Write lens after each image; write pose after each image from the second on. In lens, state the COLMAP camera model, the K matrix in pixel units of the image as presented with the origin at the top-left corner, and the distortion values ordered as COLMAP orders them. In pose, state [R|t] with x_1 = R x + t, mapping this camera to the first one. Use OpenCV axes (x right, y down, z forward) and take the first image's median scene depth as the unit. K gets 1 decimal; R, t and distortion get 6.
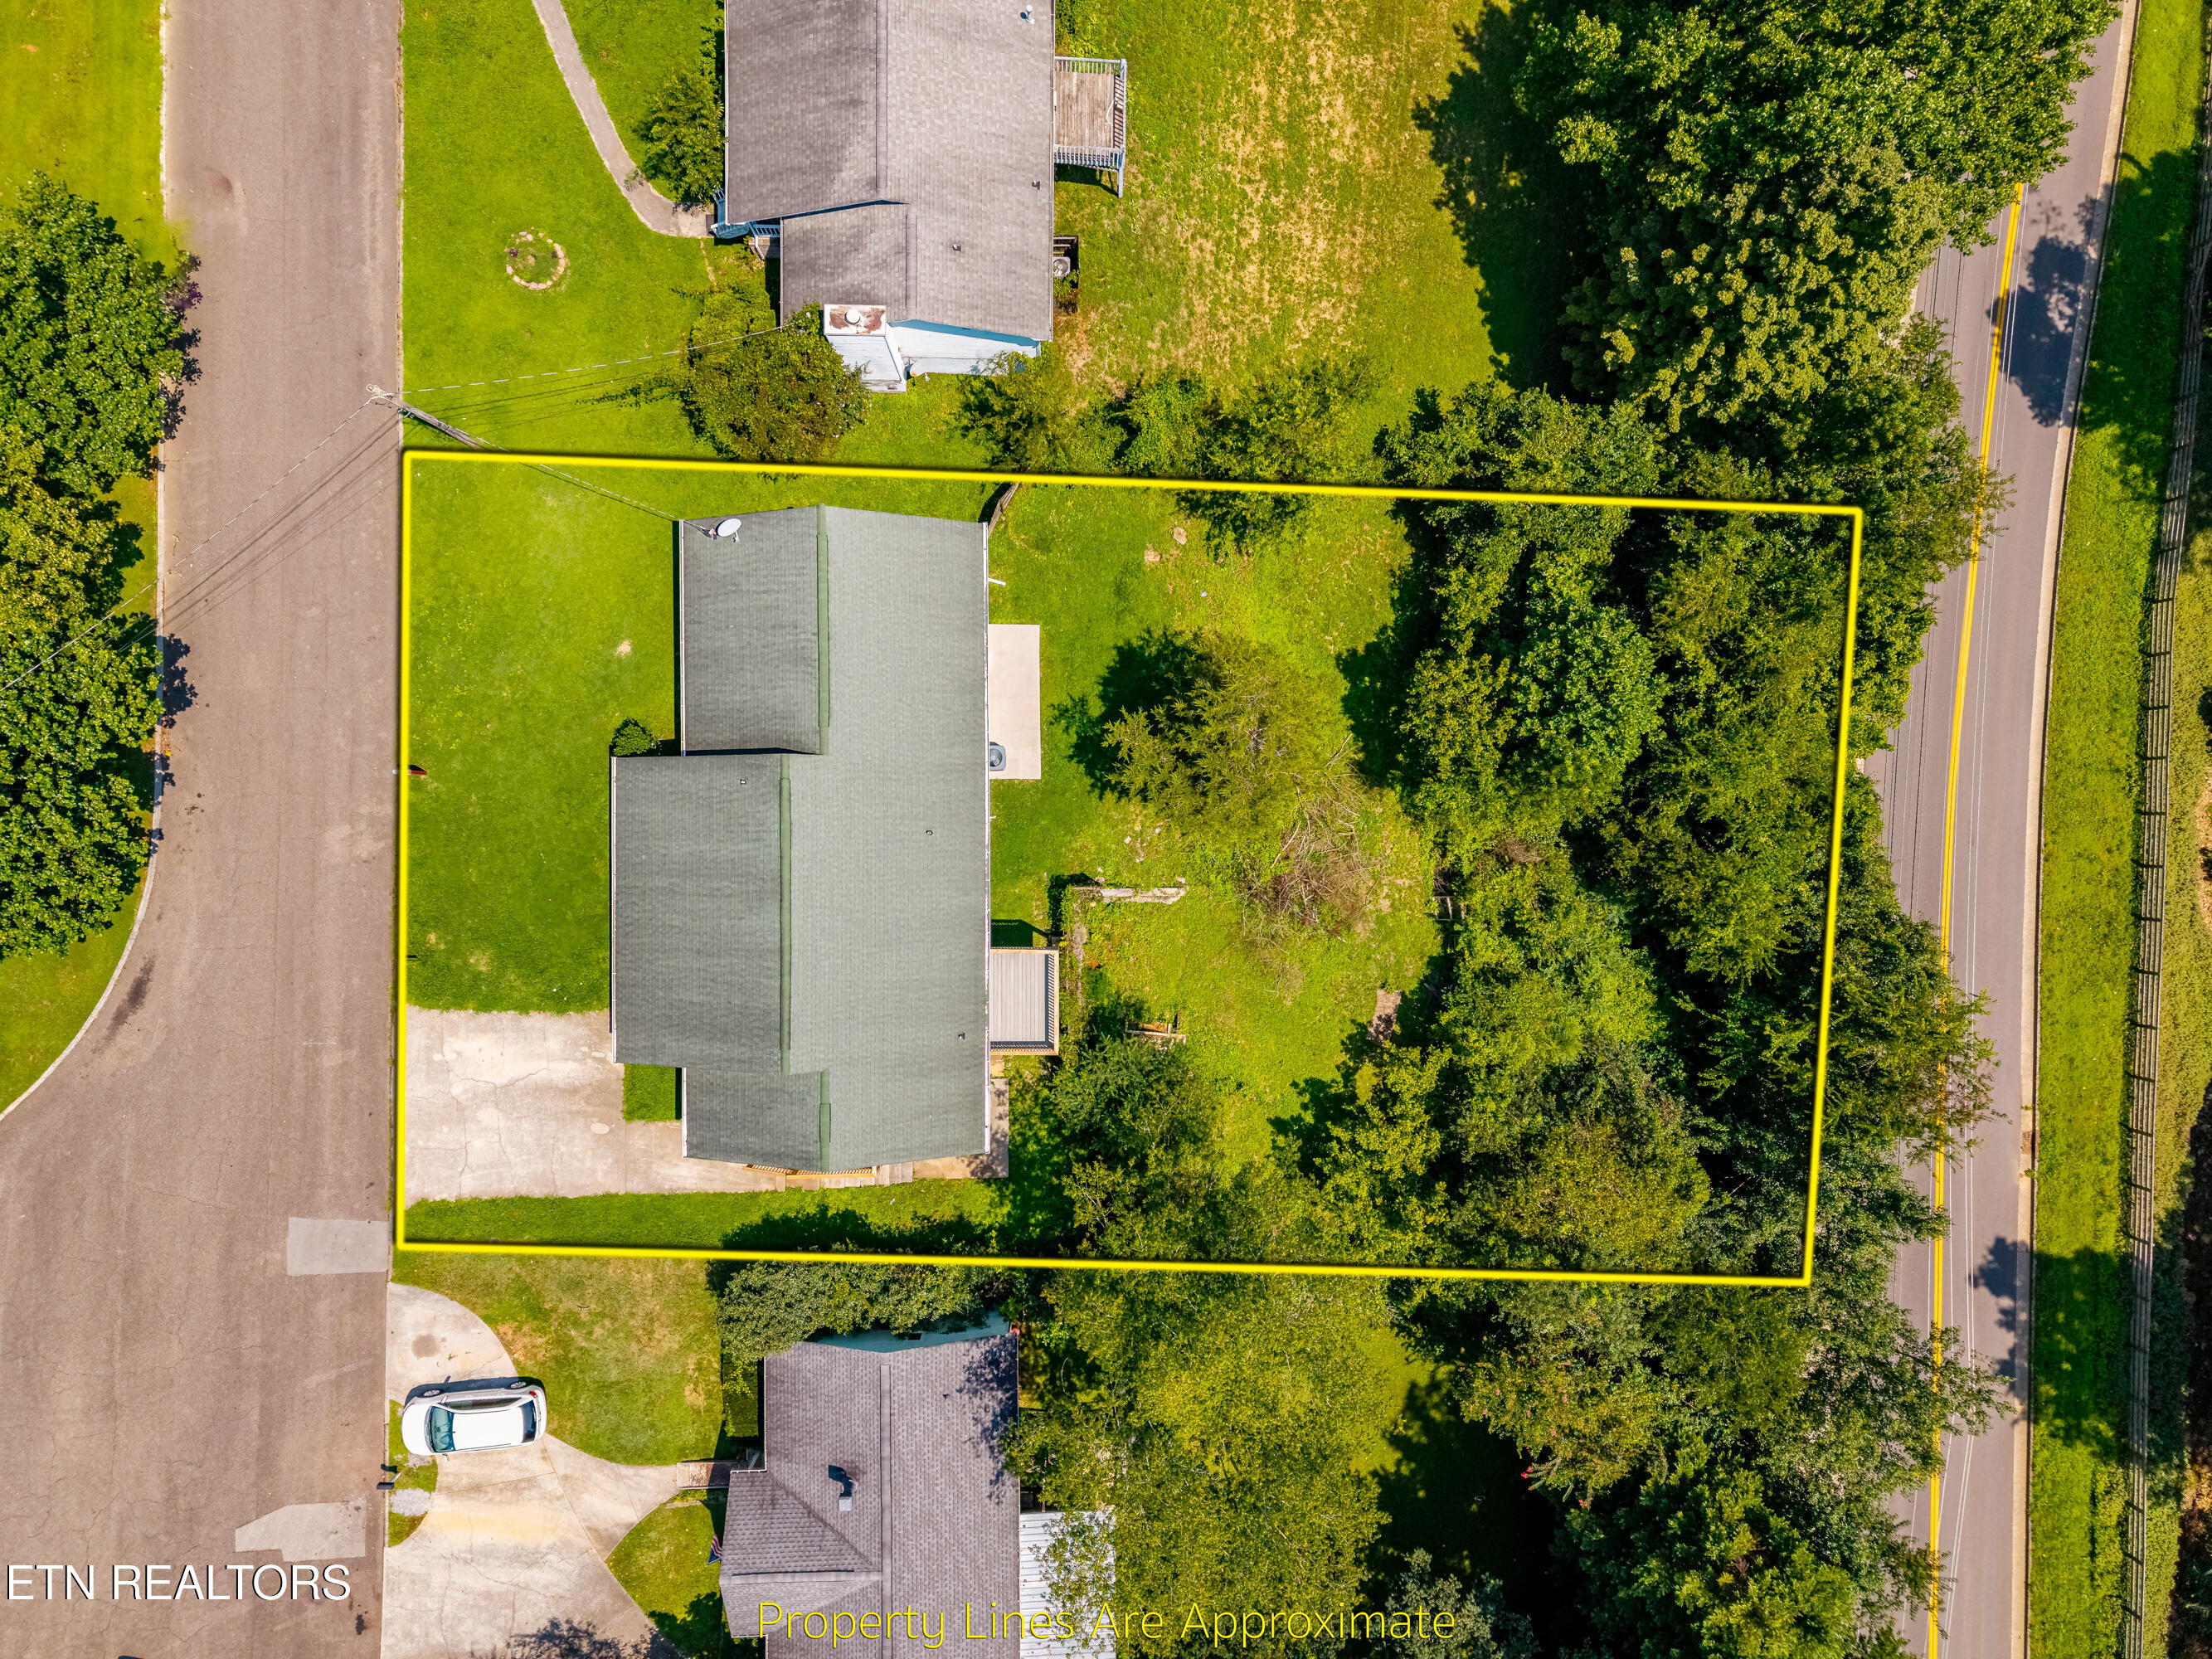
lens RADIAL K [[1466.5, 0, 1106.0], [0, 1466.5, 829.5], [0, 0, 1]] dist [0.048006, -0.037509]
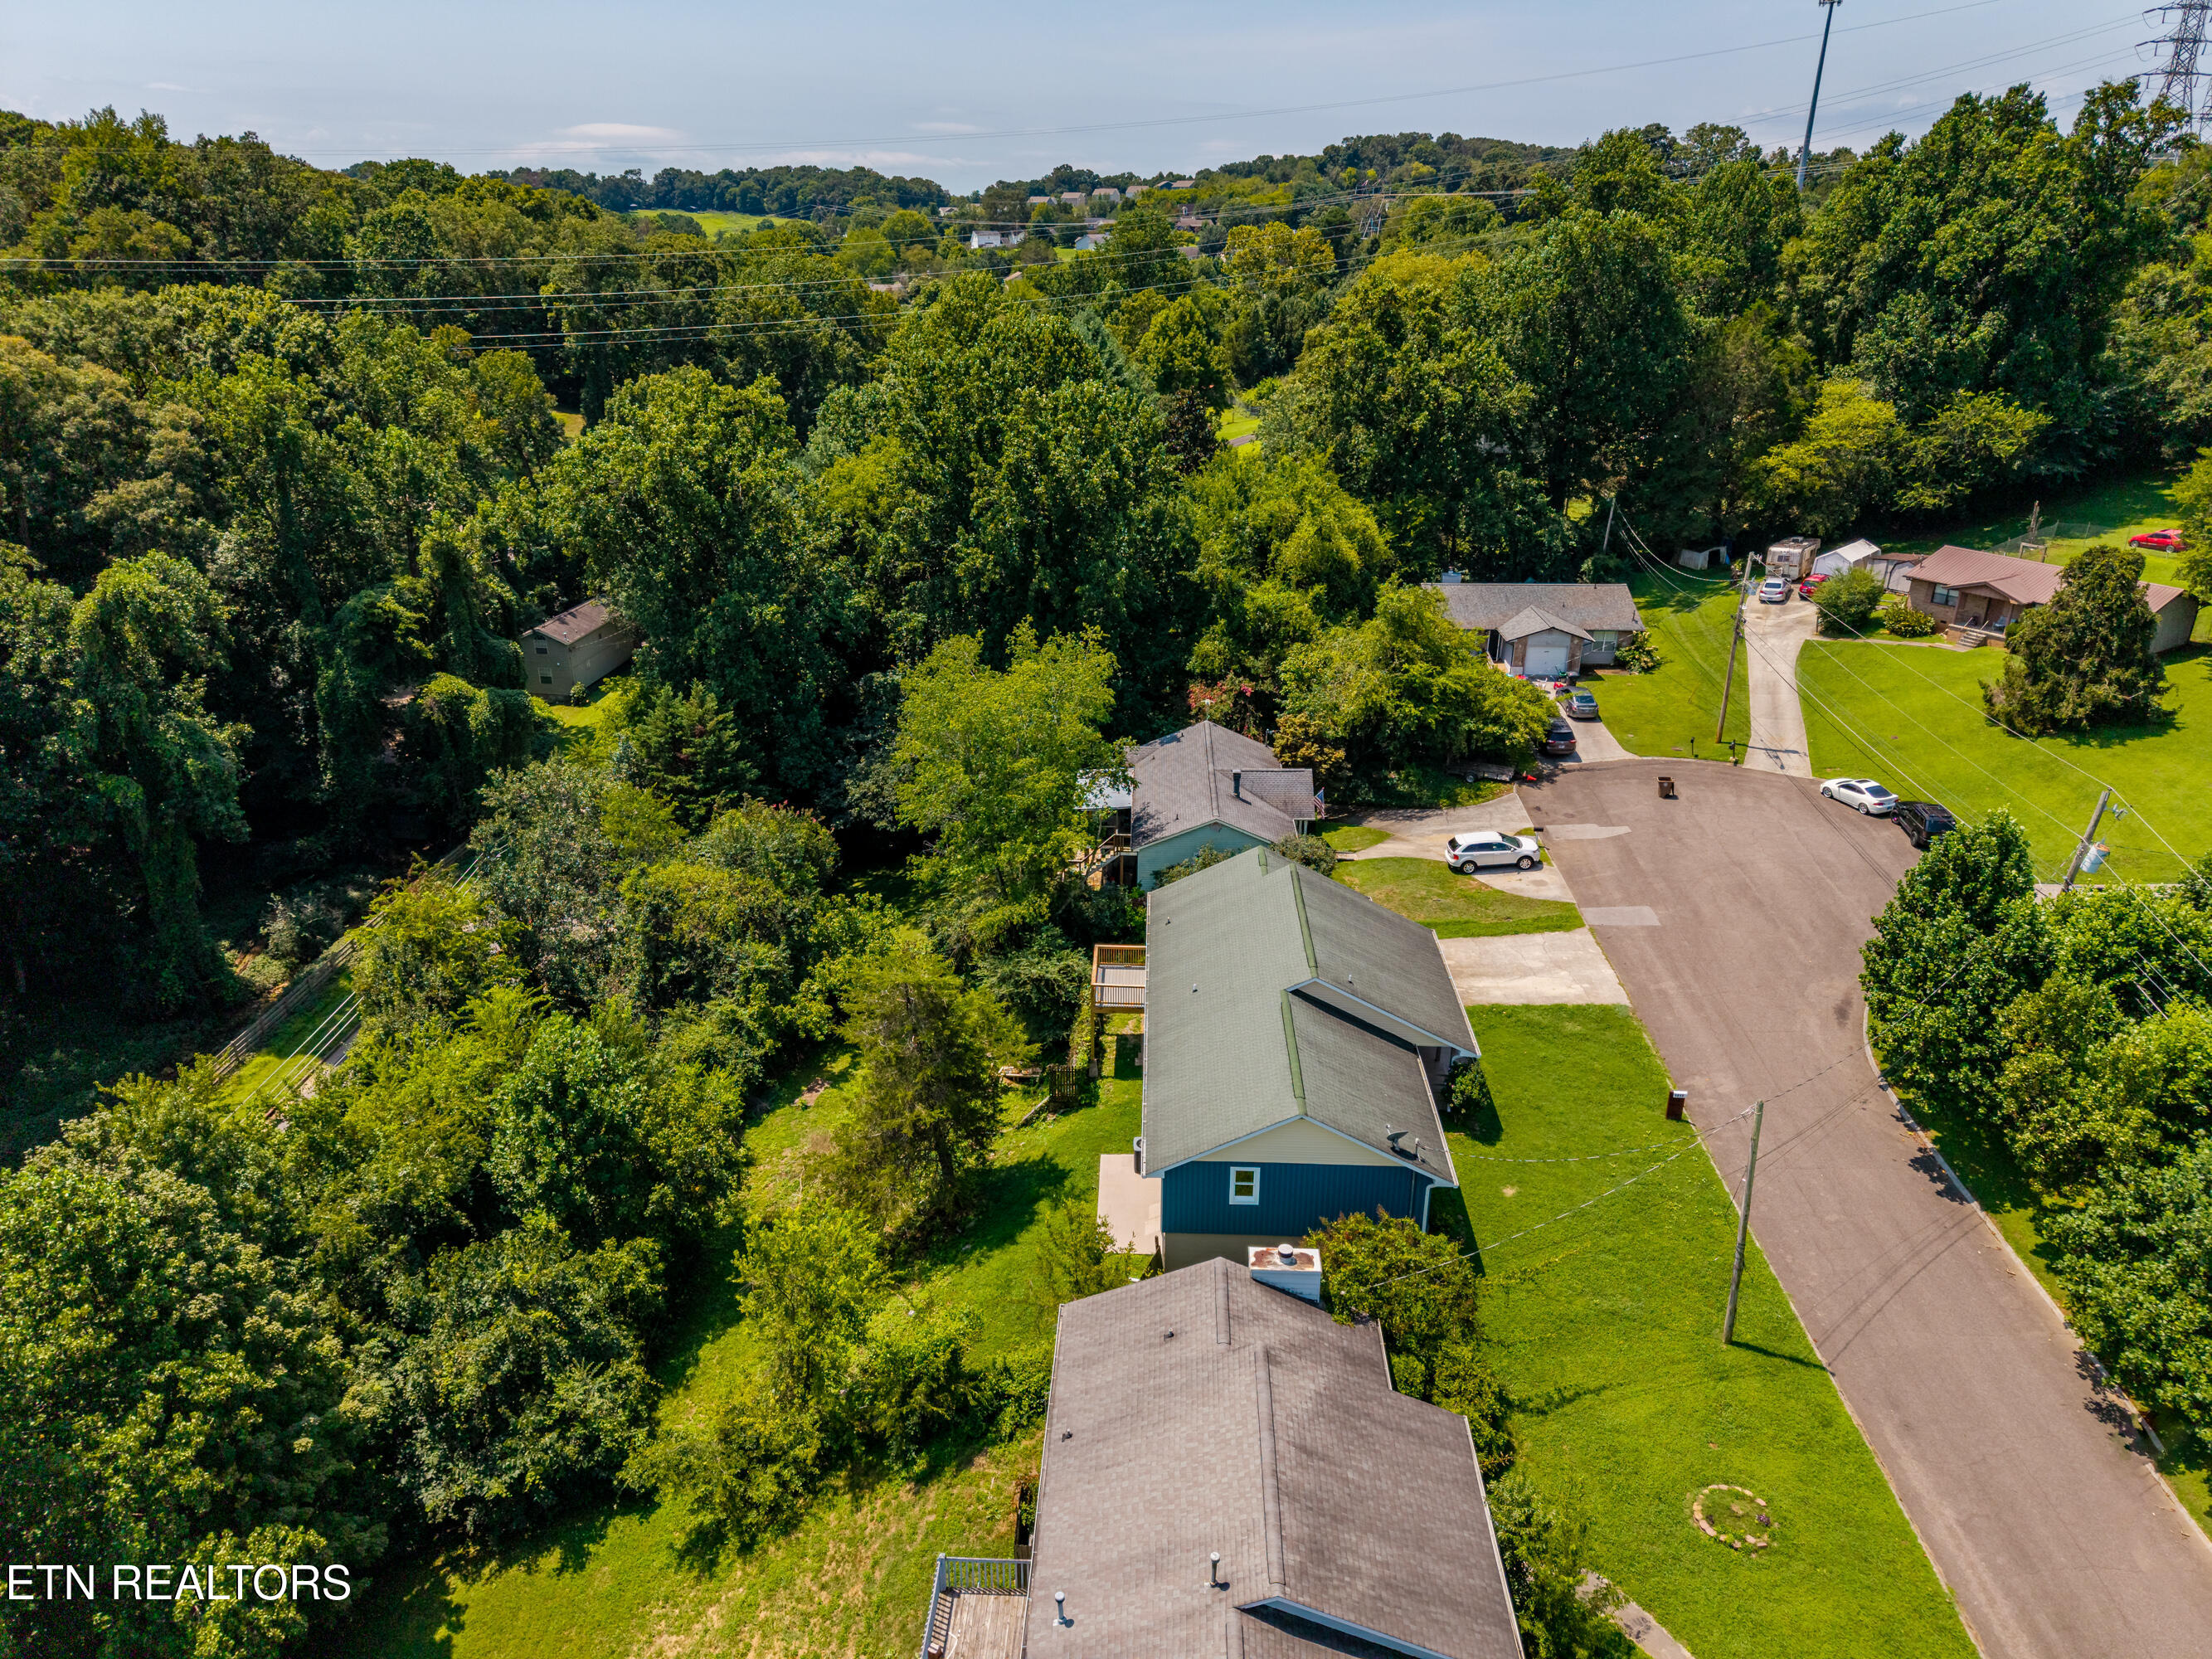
lens RADIAL K [[1466.5, 0, 1106.0], [0, 1466.5, 829.5], [0, 0, 1]] dist [0.048006, -0.037509]
pose [[-0.999002, -0.037337, 0.024509, -0.069954], [0.037503, -0.403259, 0.914317, -0.949089], [-0.024255, 0.914324, 0.404257, 0.379925]]
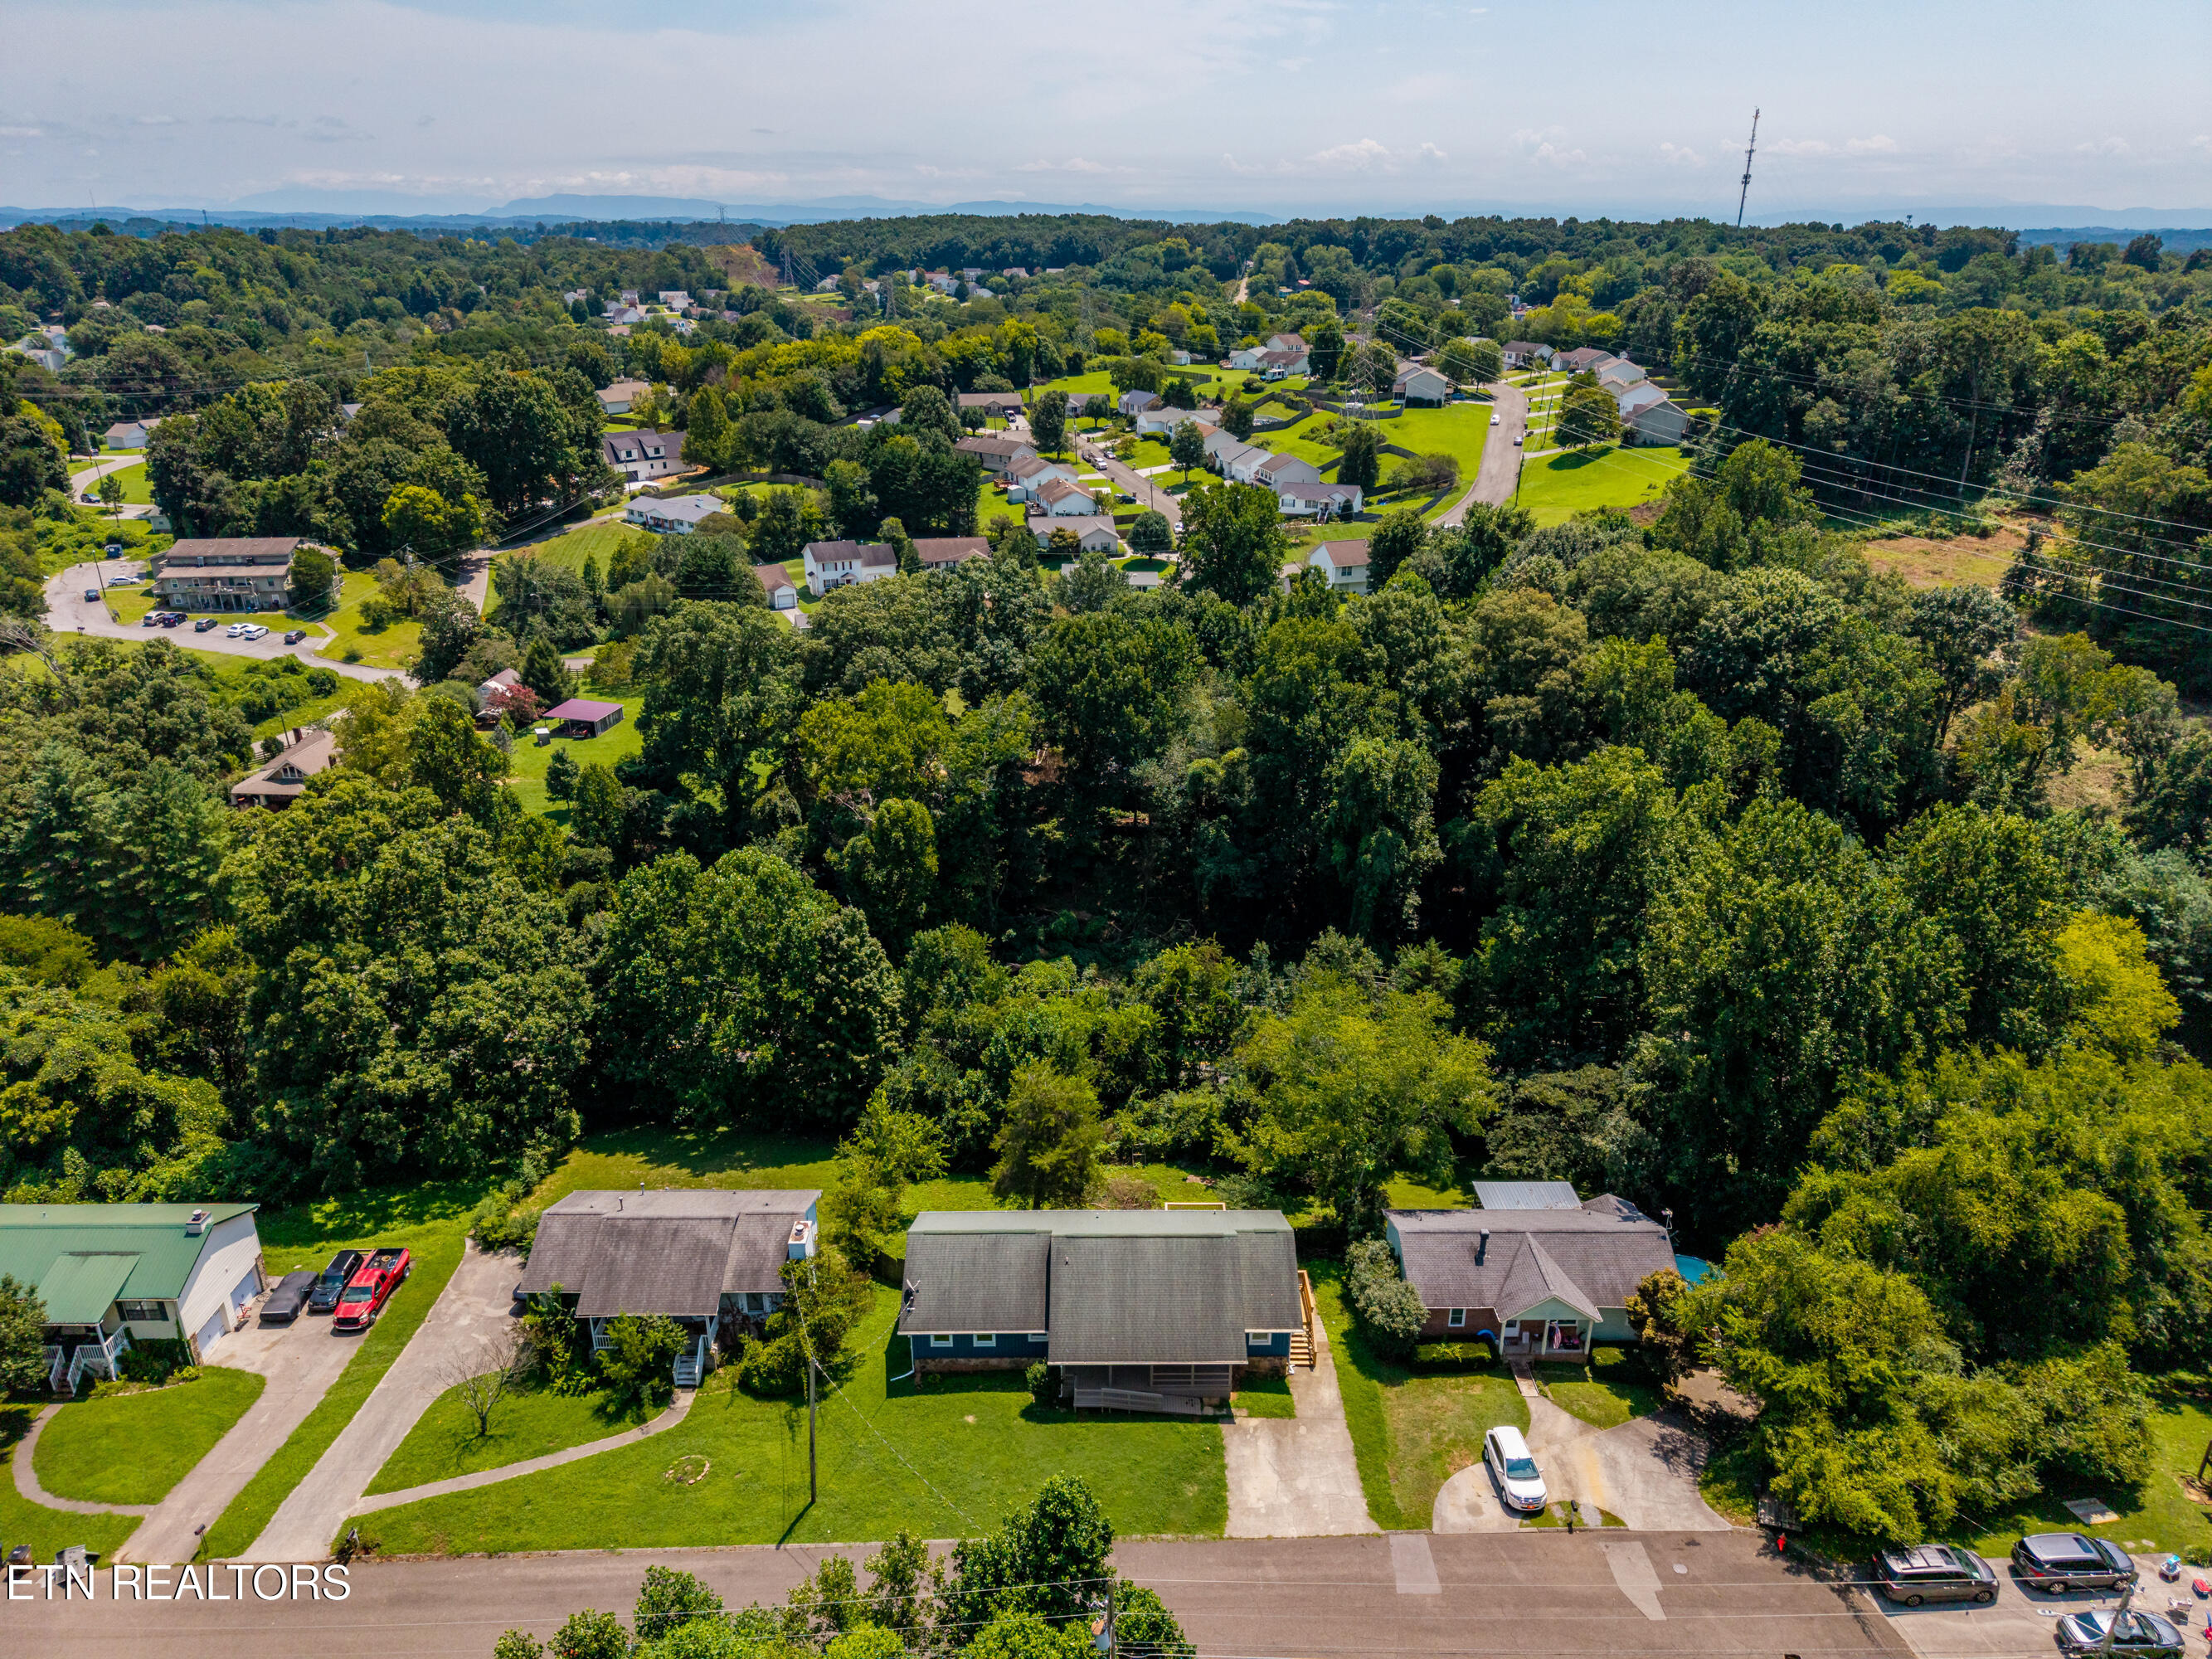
lens RADIAL K [[1439.6, 0, 1147.9], [0, 1439.6, 826.7], [0, 0, 1]] dist [0.040373, -0.036457]
pose [[-0.029931, -0.403997, 0.914270, -1.404214], [0.999538, -0.007344, 0.029478, 0.013428], [-0.005194, 0.914731, 0.404031, -0.109023]]
